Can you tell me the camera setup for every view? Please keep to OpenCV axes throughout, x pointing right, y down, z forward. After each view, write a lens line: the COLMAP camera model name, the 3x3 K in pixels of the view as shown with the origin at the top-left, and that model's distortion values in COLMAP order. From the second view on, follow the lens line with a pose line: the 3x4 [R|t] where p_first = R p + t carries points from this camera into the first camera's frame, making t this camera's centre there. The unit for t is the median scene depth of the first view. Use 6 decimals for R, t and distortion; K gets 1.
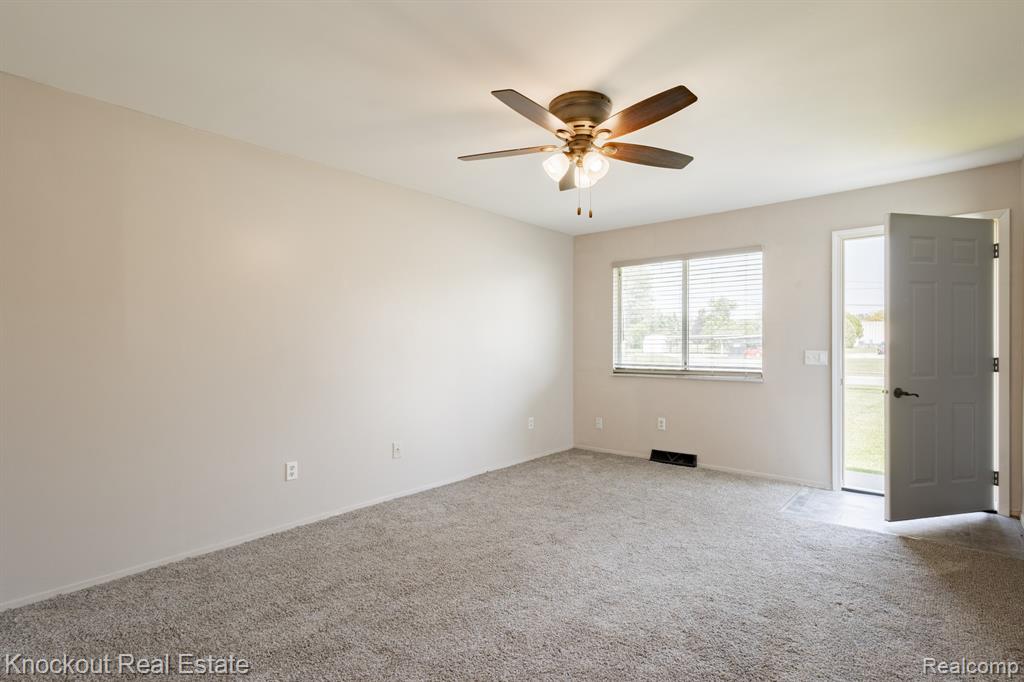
lens RADIAL K [[480.4, 0, 511.6], [0, 480.4, 349.7], [0, 0, 1]] dist [-0.001350, -0.000177]
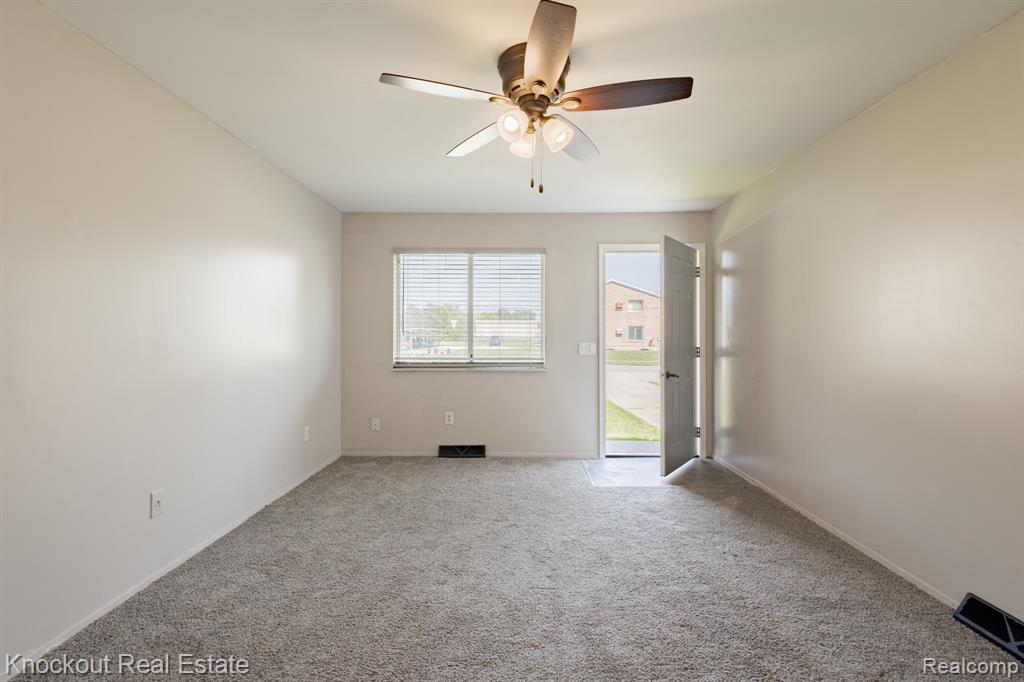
lens RADIAL K [[474.0, 0, 511.7], [0, 474.0, 337.1], [0, 0, 1]] dist [0.000268, 0.000095]
pose [[0.779740, 0.003596, 0.626093, -0.241654], [0.003550, 0.999942, -0.010164, -0.000788], [-0.626094, 0.010148, 0.779682, 0.202759]]
